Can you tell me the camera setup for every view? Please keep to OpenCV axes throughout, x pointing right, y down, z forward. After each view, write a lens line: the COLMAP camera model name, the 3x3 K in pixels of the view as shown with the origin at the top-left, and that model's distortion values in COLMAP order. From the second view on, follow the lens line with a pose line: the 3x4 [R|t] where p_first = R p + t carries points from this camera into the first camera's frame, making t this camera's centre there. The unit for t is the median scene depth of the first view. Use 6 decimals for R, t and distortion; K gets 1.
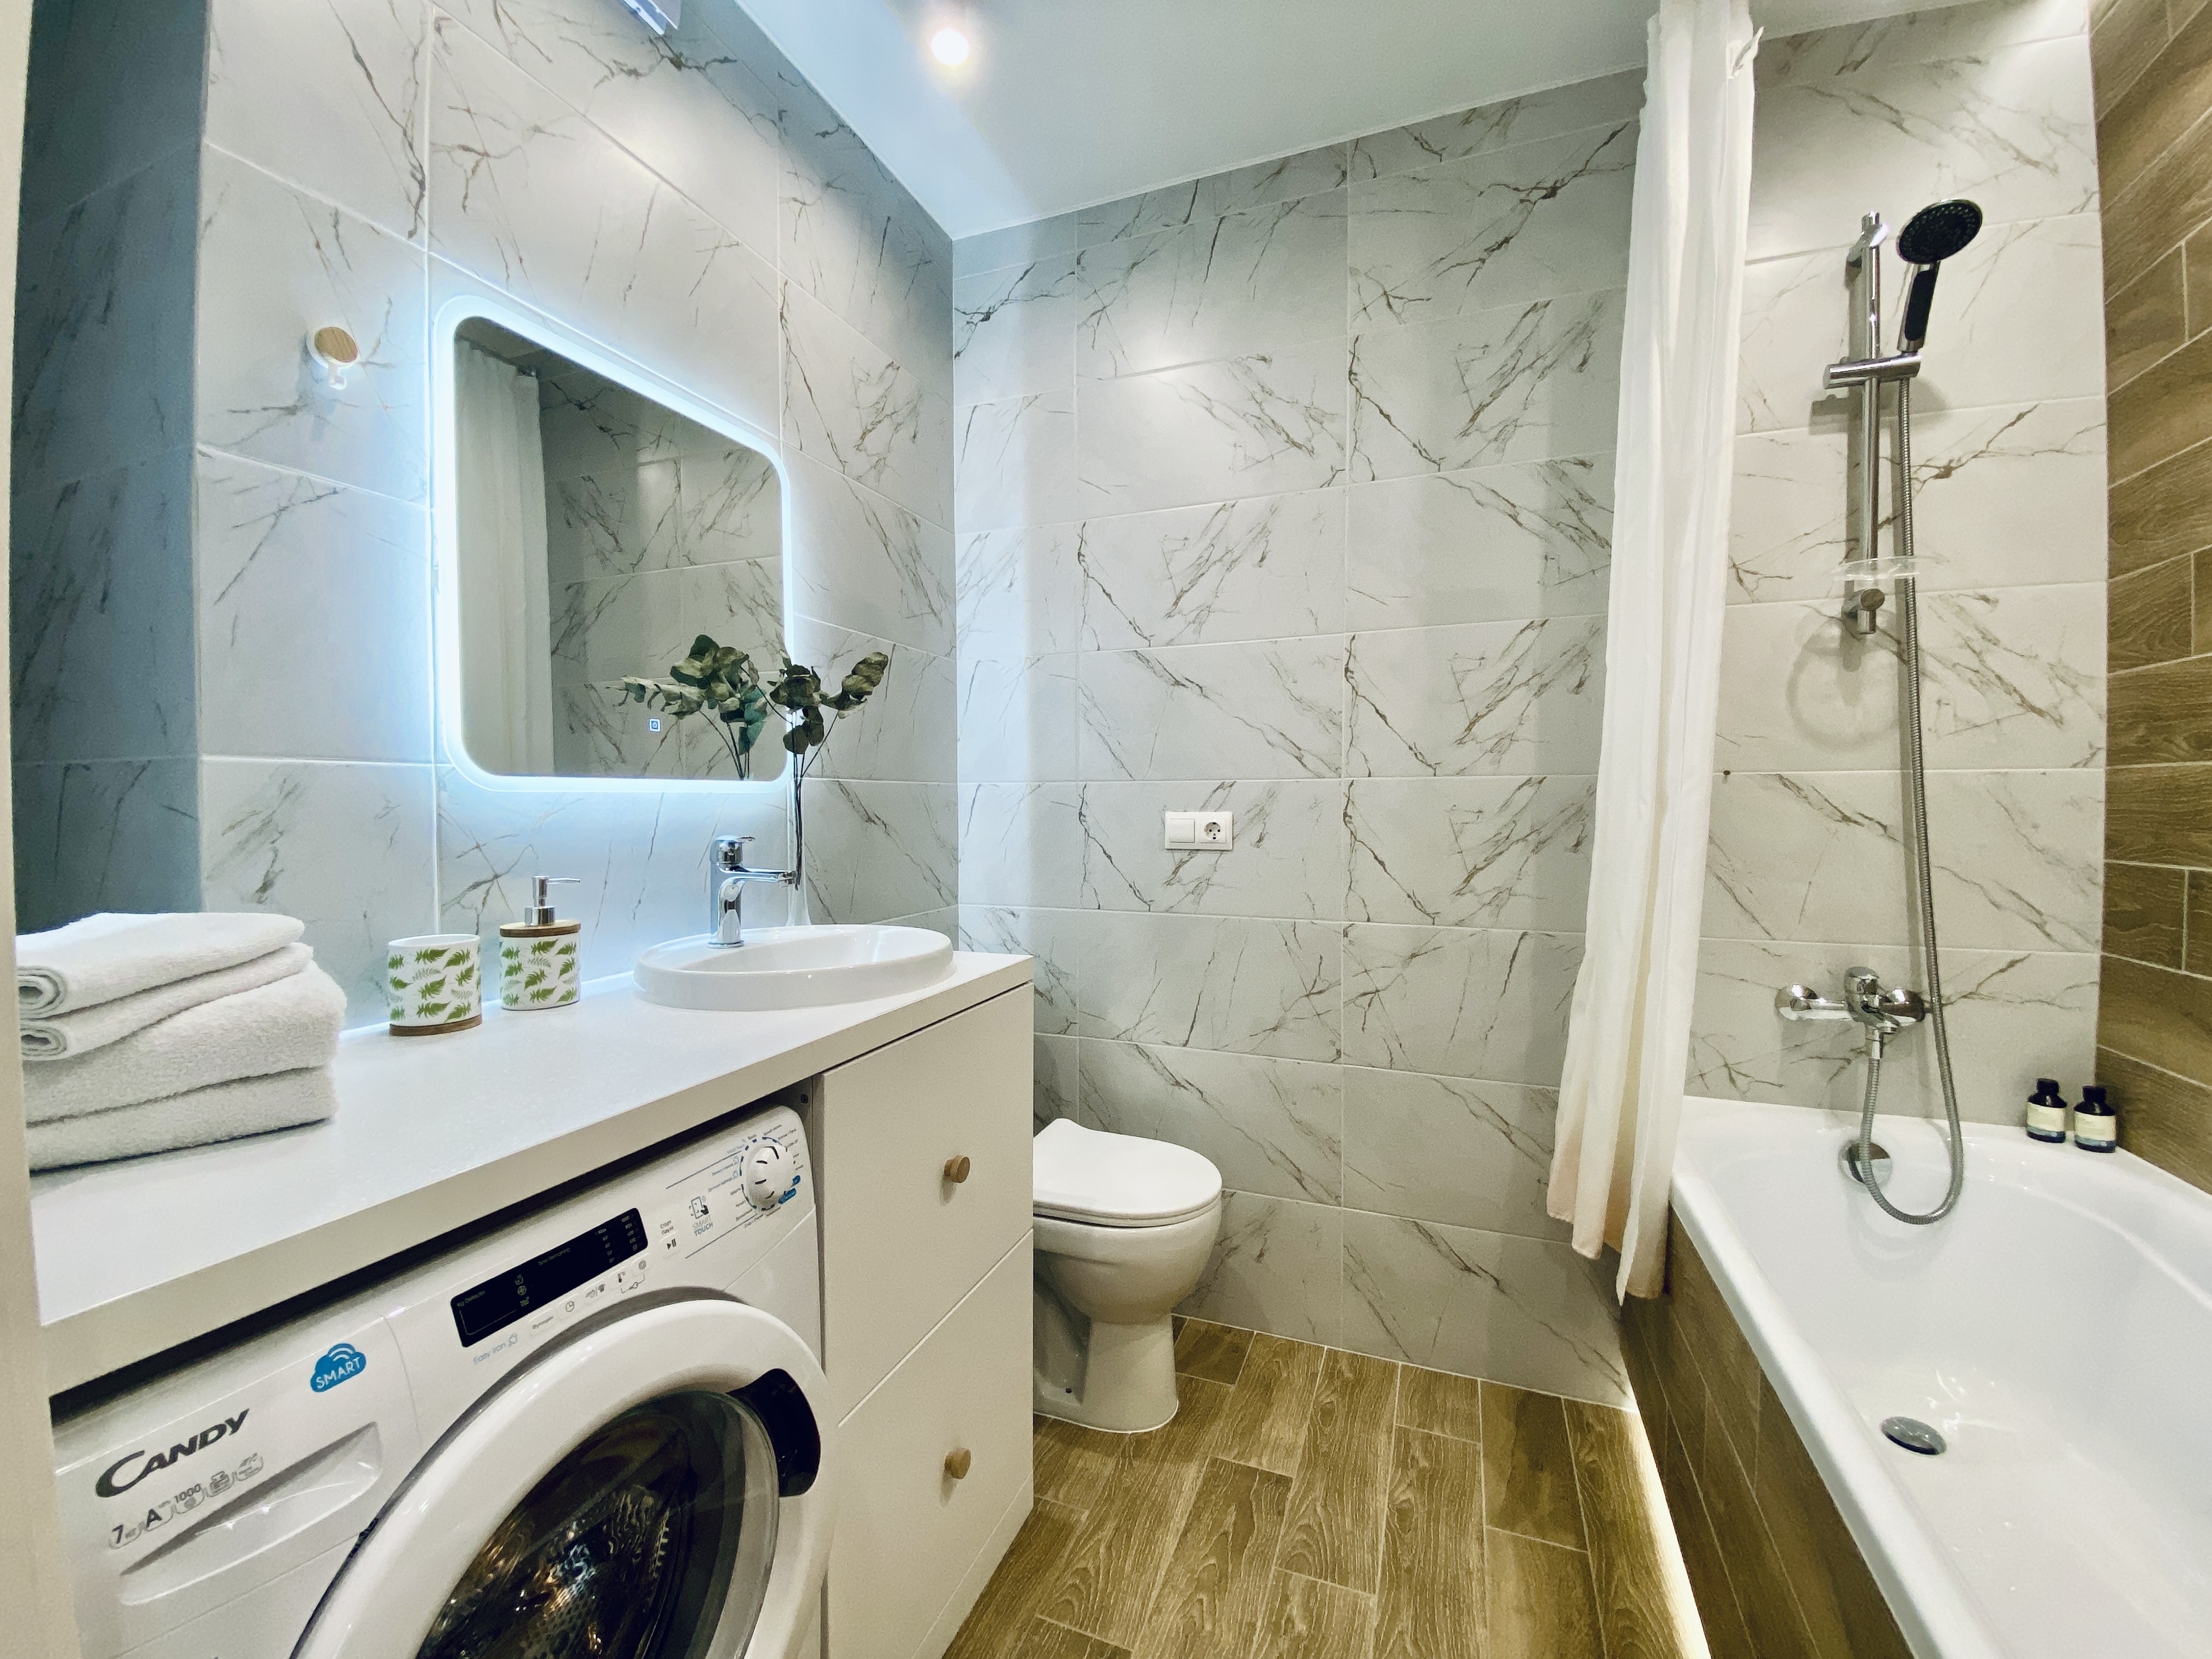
lens RADIAL K [[895.3, 0, 1117.6], [0, 895.3, 824.7], [0, 0, 1]] dist [0.021048, -0.018595]
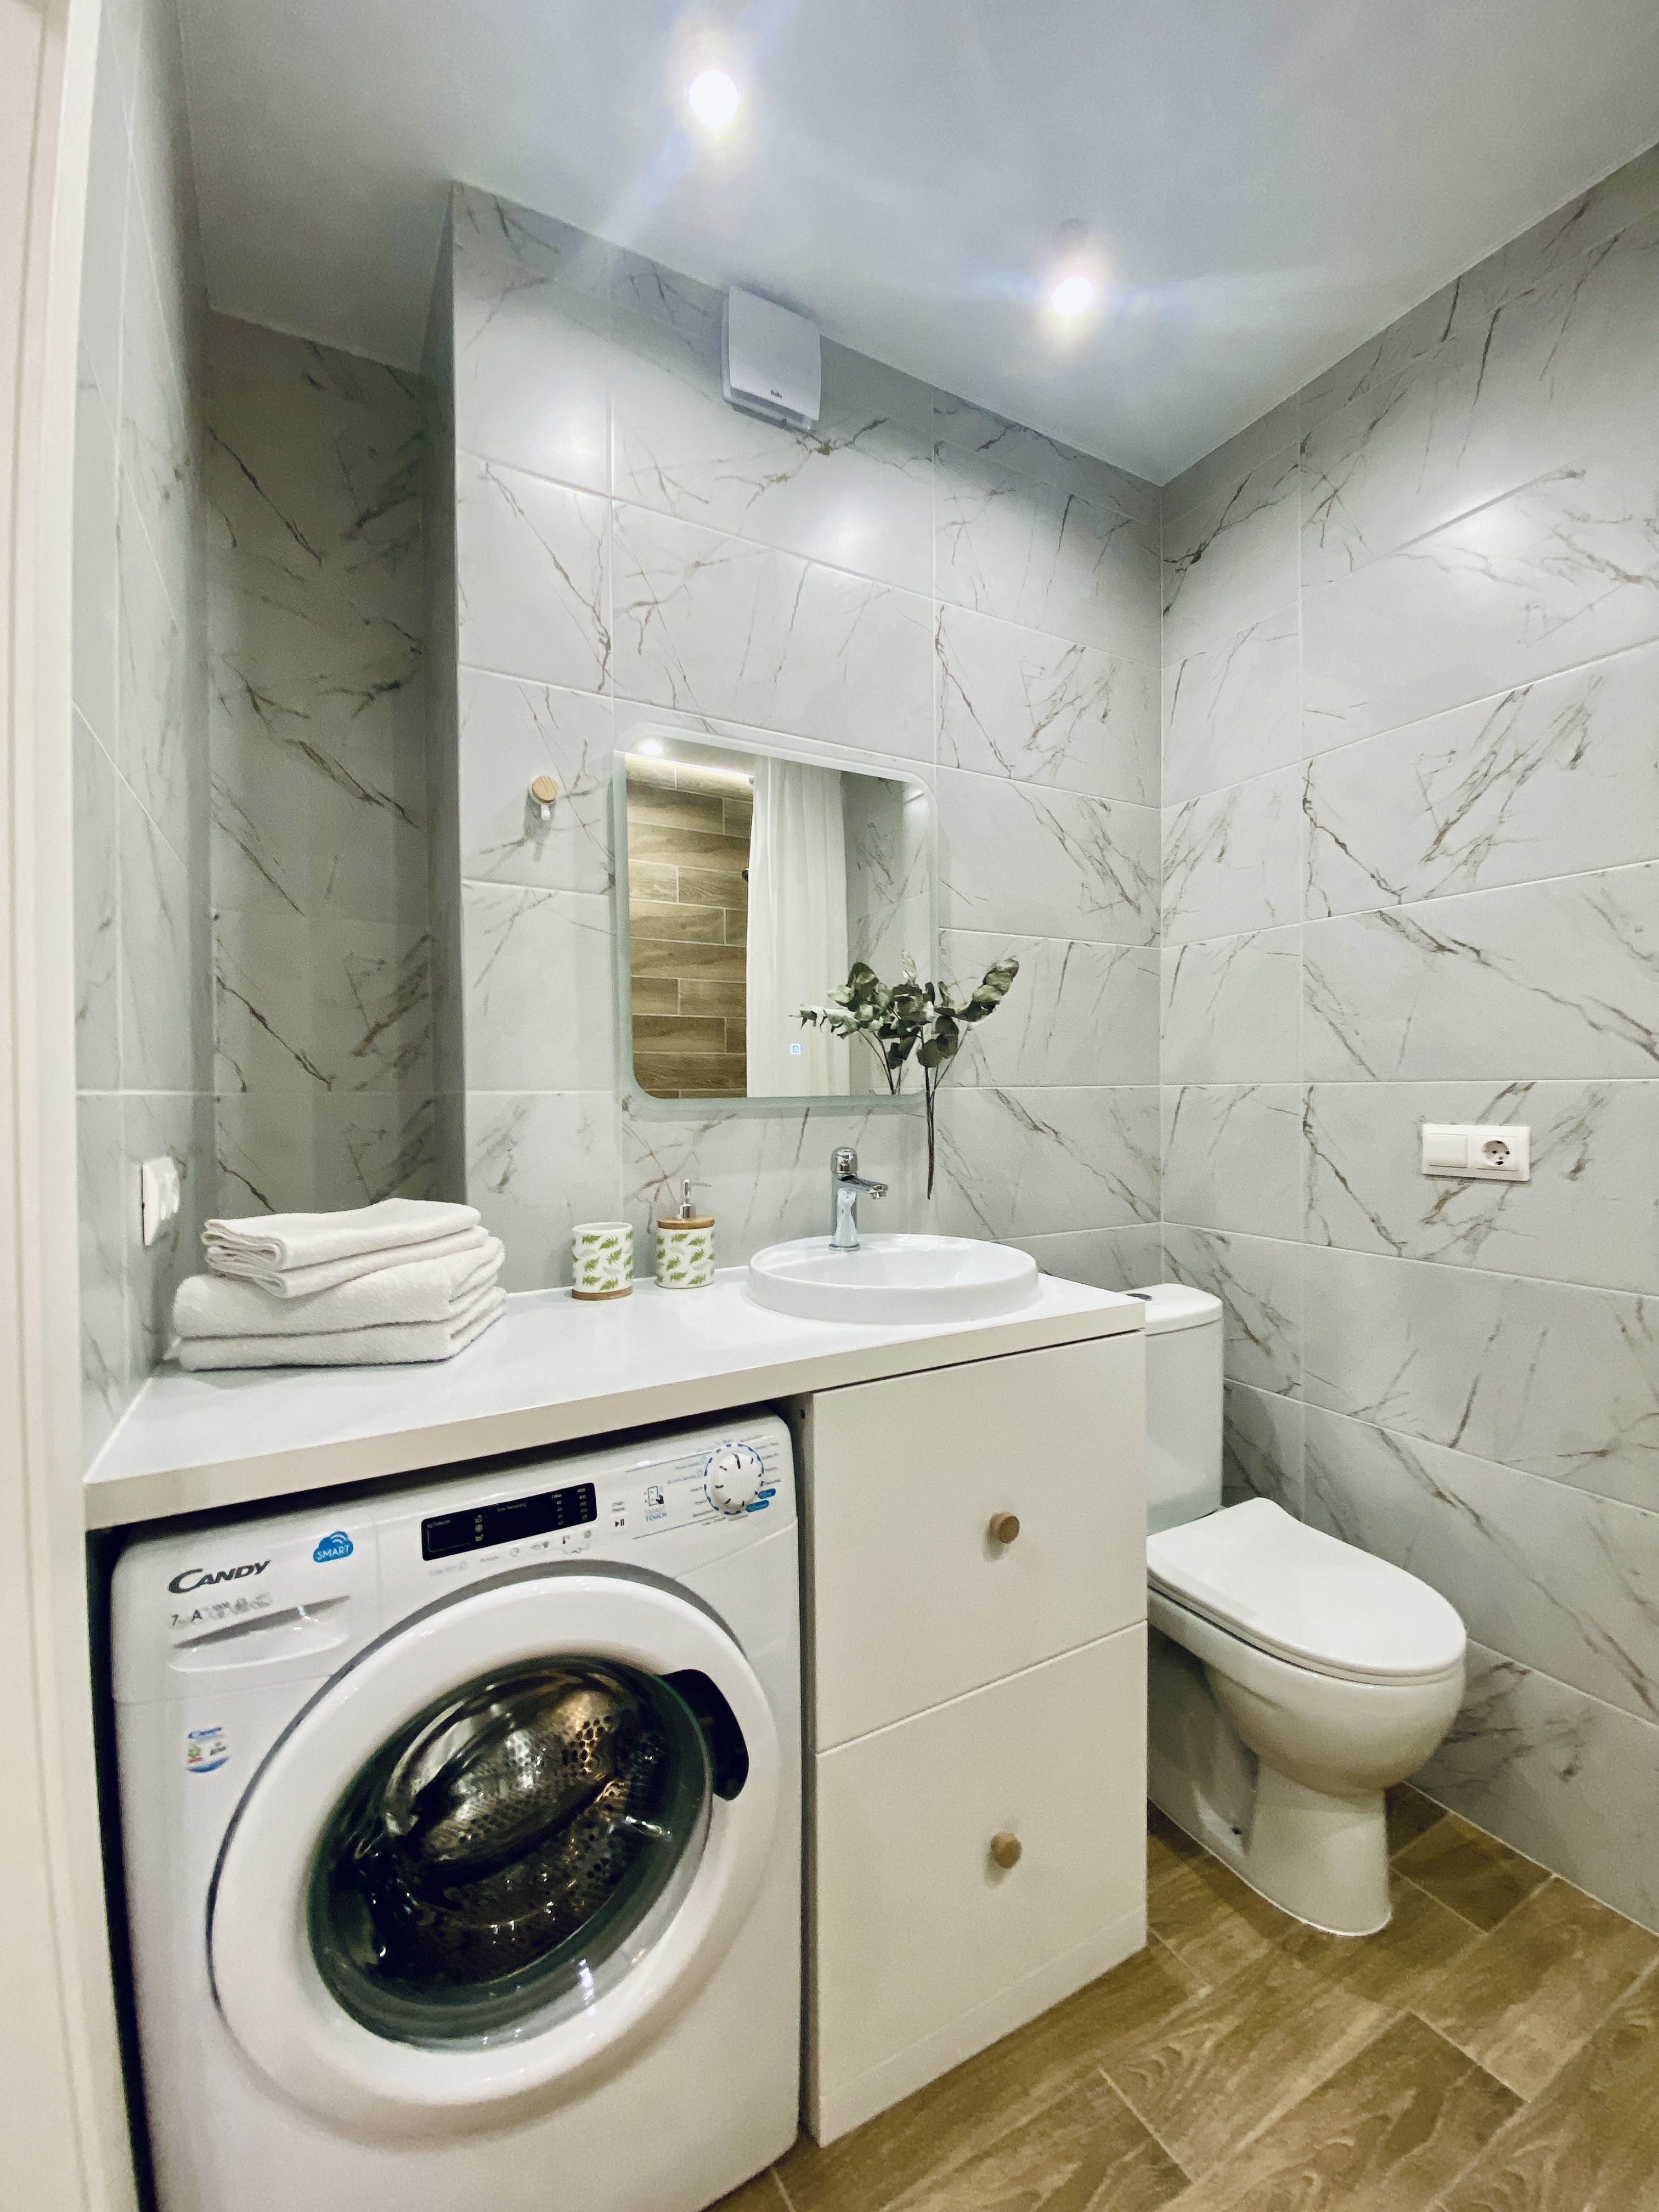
lens RADIAL K [[893.7, 0, 829.5], [0, 893.7, 1106.0], [0, 0, 1]] dist [0.025884, -0.022964]
pose [[0.761476, 0.004616, -0.648176, 0.225549], [-0.009148, 0.999952, -0.003626, -0.030815], [0.648128, 0.008690, 0.761482, 0.153682]]
